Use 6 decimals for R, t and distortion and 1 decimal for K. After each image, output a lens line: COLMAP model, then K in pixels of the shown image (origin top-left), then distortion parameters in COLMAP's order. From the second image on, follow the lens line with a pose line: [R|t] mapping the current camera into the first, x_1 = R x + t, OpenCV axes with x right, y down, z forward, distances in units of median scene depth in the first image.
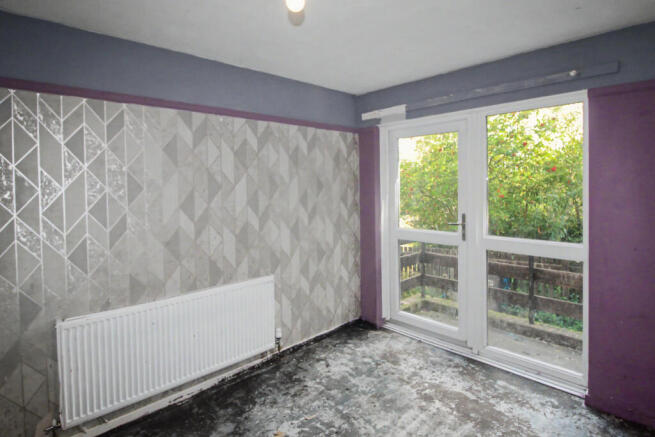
lens RADIAL K [[366.9, 0, 328.7], [0, 366.9, 179.2], [0, 0, 1]] dist [-0.002876, -0.001038]
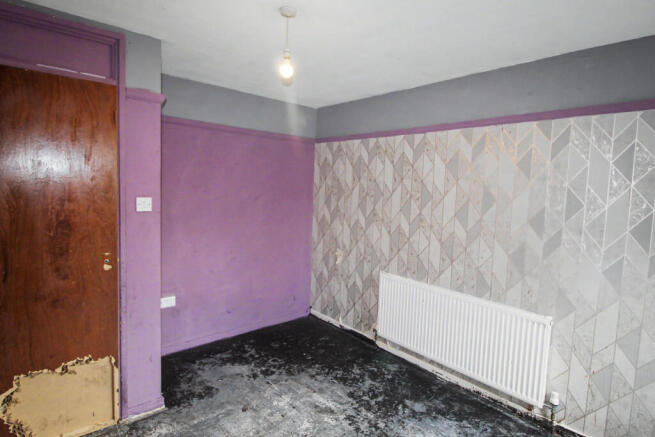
lens RADIAL K [[337.9, 0, 329.2], [0, 337.9, 205.7], [0, 0, 1]] dist [-0.002517, -0.001589]
pose [[-0.033359, 0.061009, -0.997580, 0.589823], [-0.043195, 0.997115, 0.062425, -0.001276], [0.998510, 0.045173, -0.030628, 0.575467]]
